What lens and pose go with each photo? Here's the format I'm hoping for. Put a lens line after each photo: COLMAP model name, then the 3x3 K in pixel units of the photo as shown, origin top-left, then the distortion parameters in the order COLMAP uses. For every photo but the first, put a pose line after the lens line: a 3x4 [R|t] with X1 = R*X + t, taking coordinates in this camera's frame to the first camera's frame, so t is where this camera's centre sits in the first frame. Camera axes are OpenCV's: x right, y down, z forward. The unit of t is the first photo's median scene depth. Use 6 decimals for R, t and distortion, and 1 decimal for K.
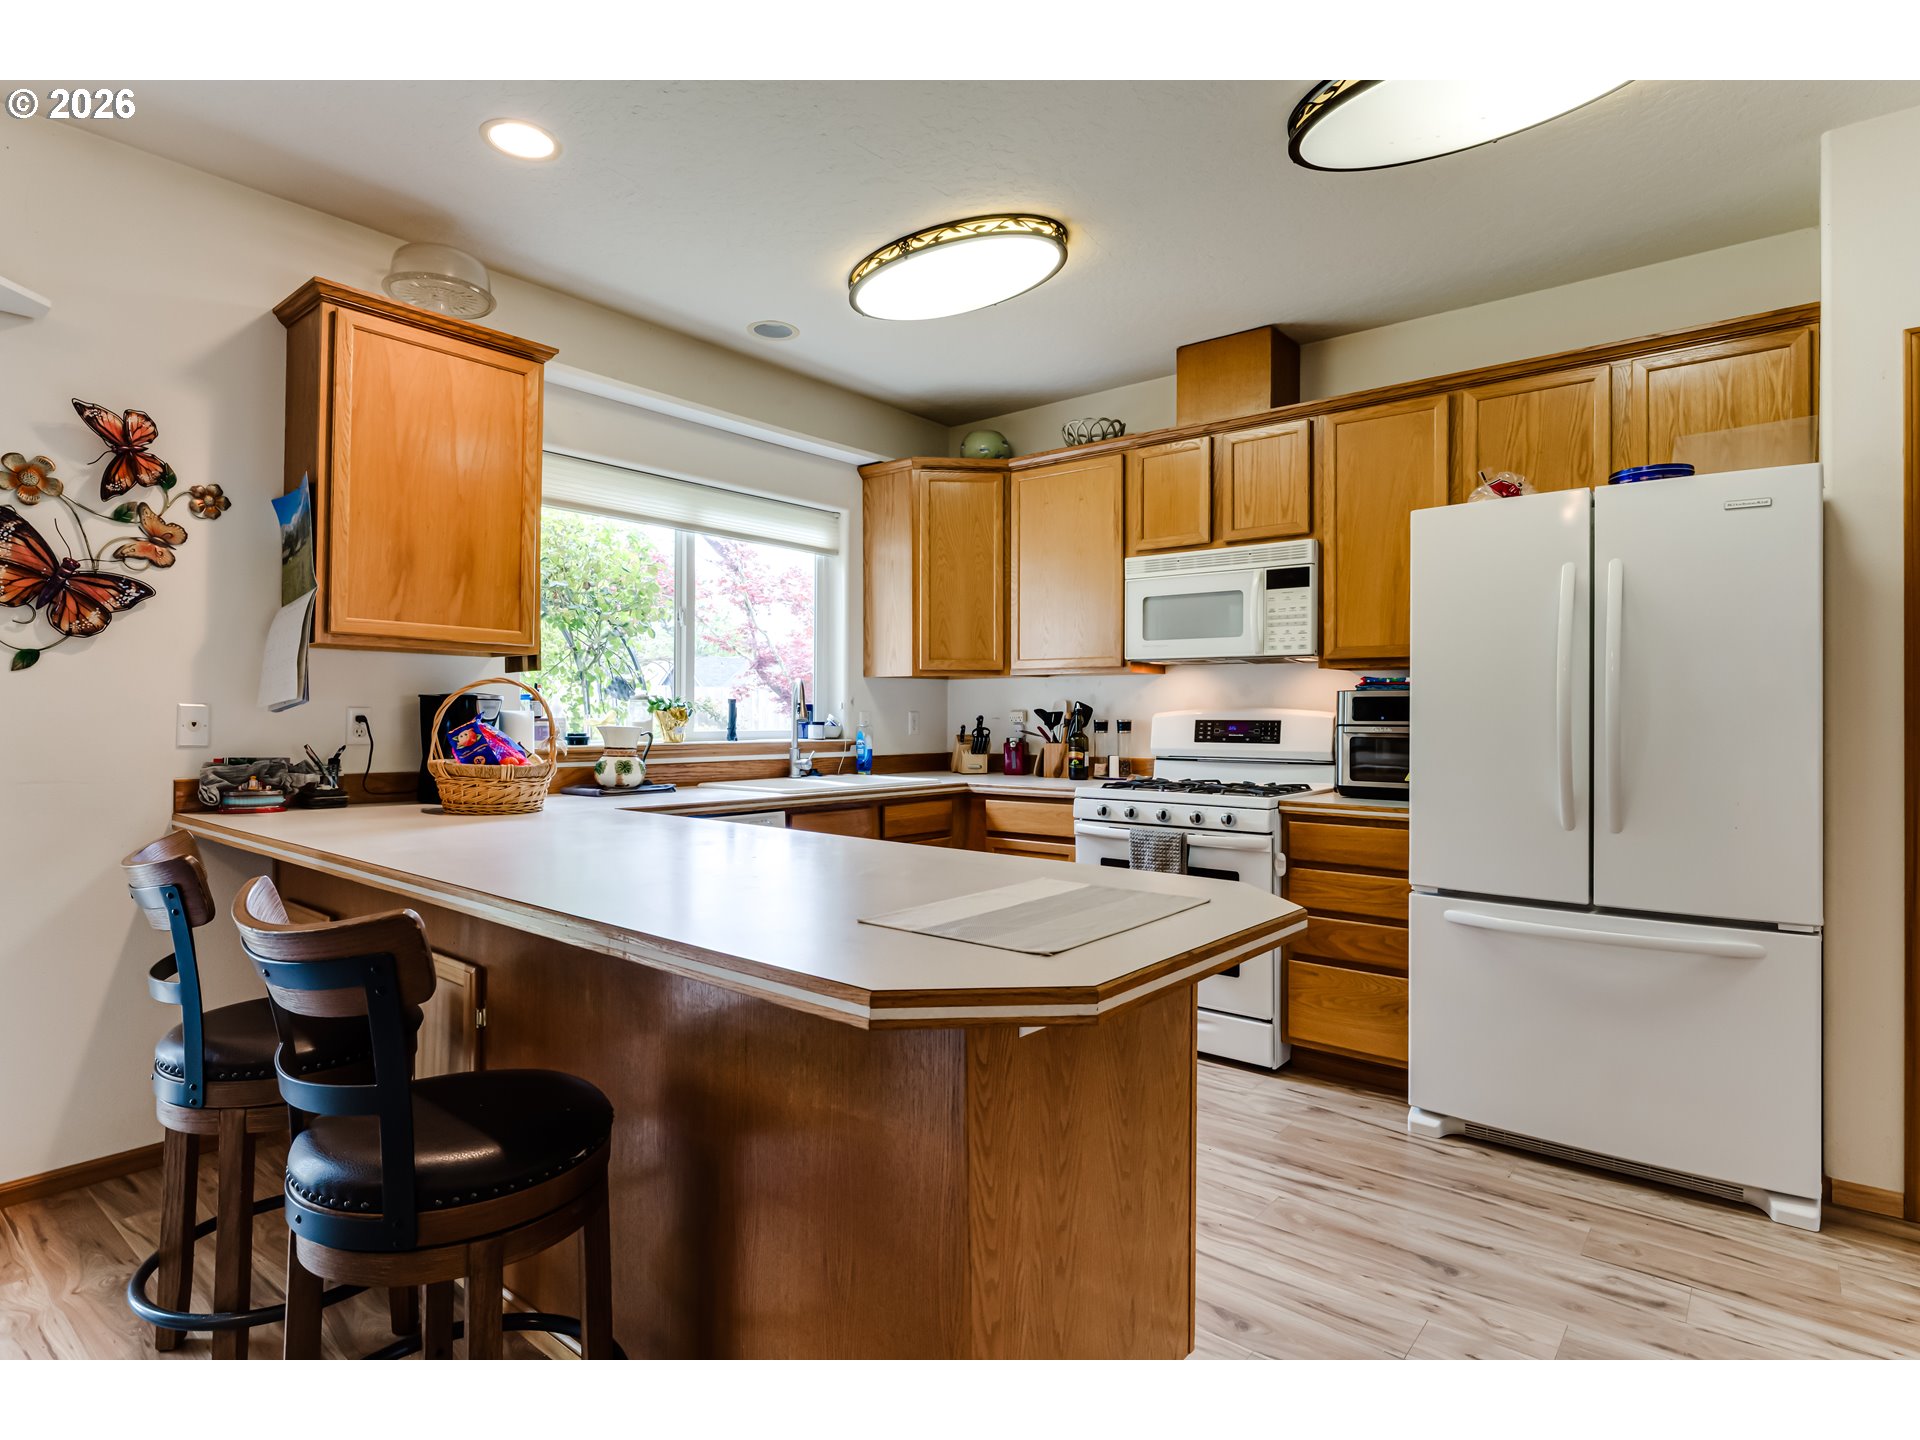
lens RADIAL K [[1012.1, 0, 959.1], [0, 1012.1, 712.0], [0, 0, 1]] dist [-0.003489, 0.000194]
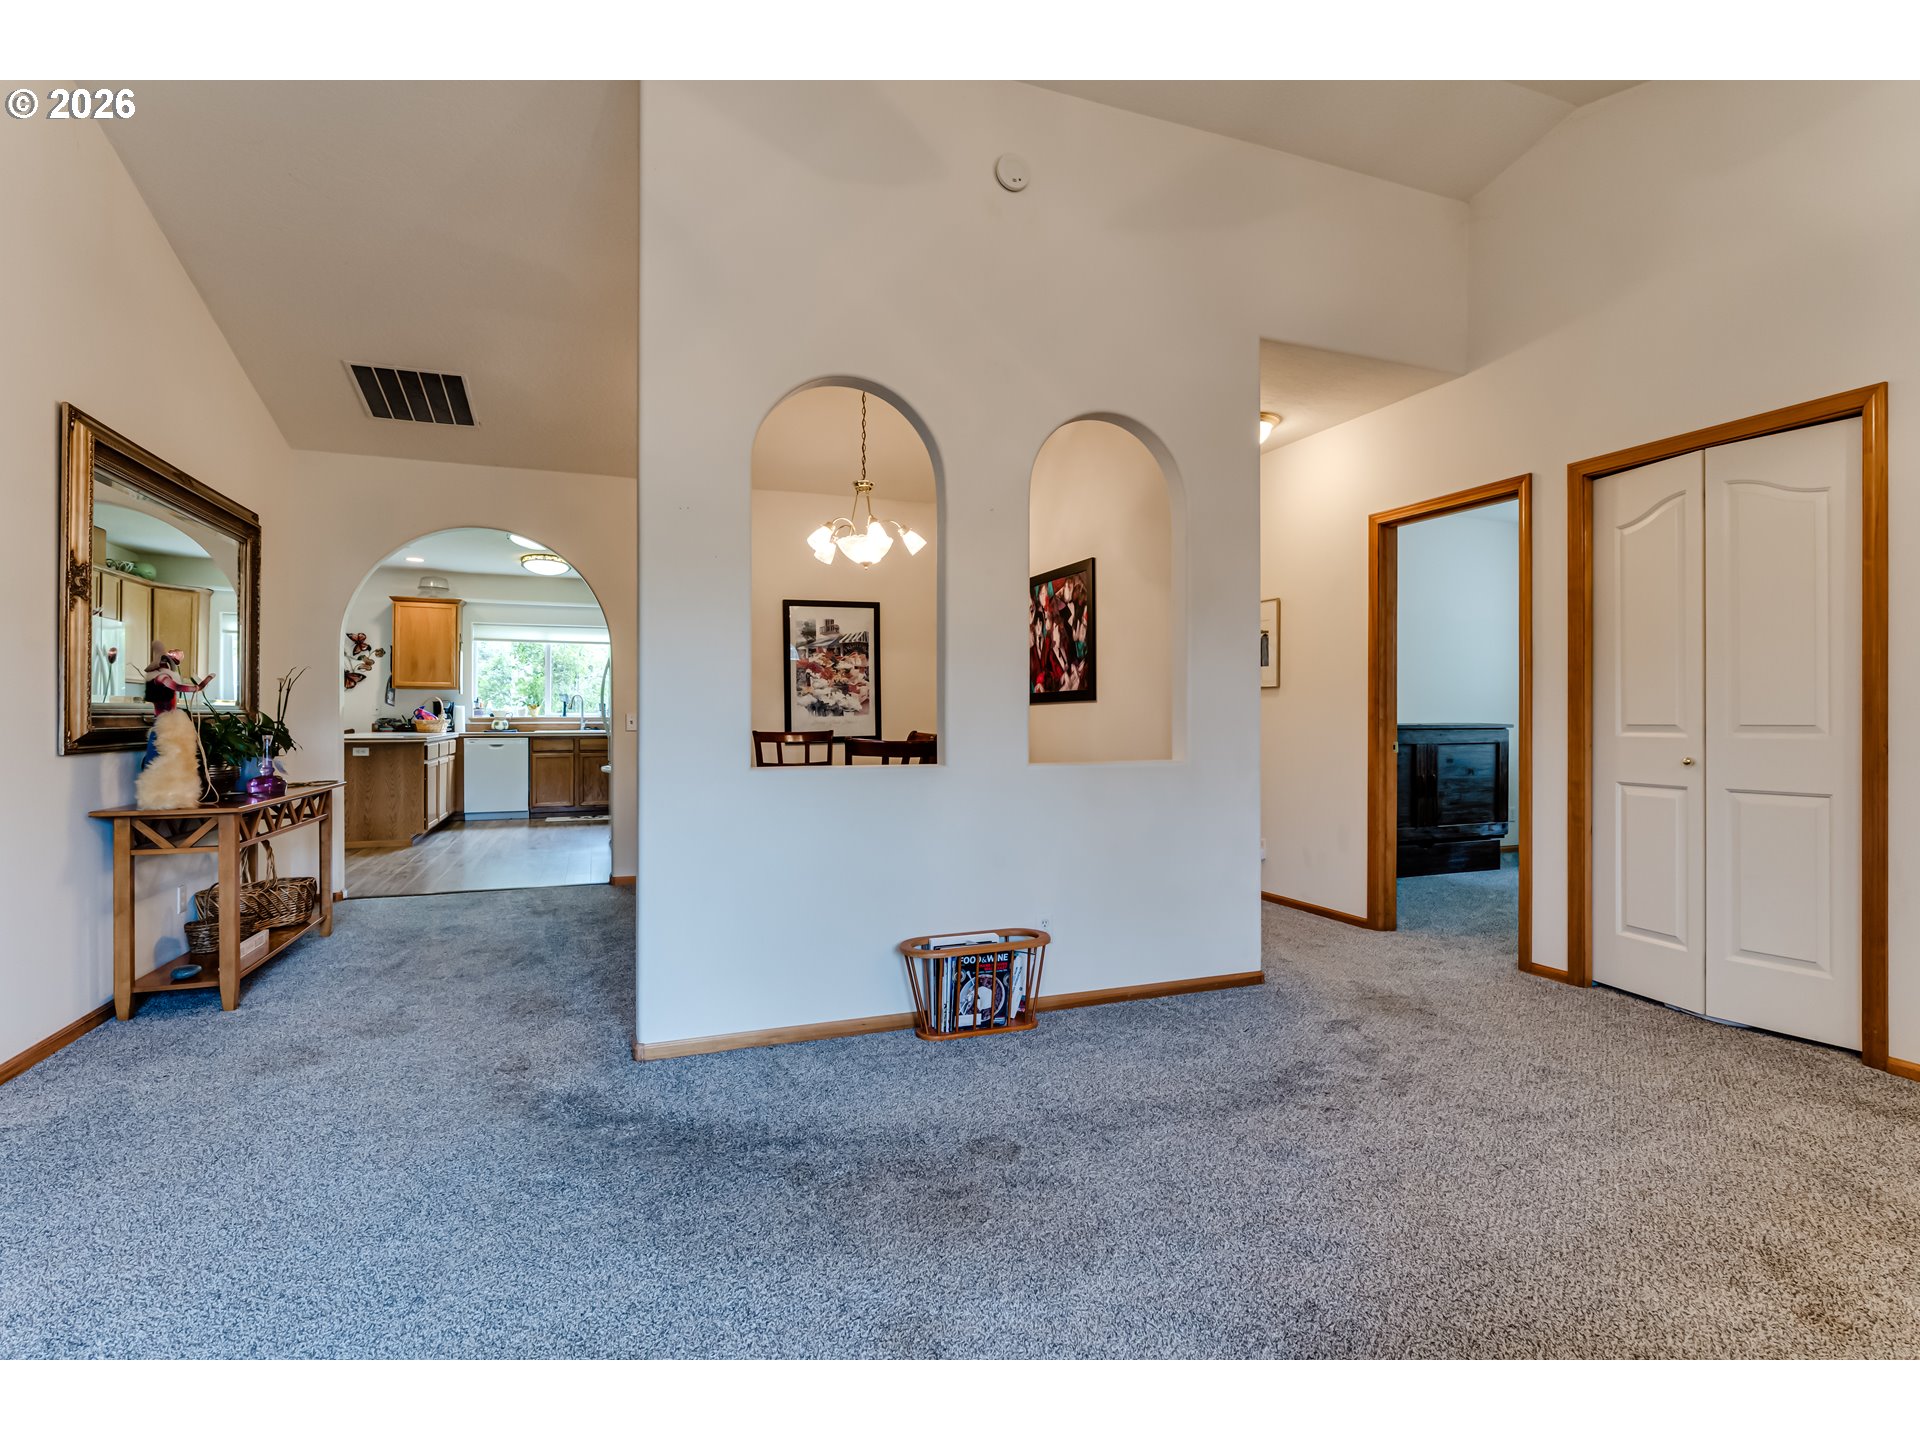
lens RADIAL K [[944.6, 0, 958.4], [0, 944.6, 710.5], [0, 0, 1]] dist [0.000006, 0.001350]
pose [[0.871350, -0.007628, -0.490603, 2.673048], [0.004813, 0.999964, -0.007001, 0.046429], [0.490639, 0.003739, 0.871355, -0.970304]]
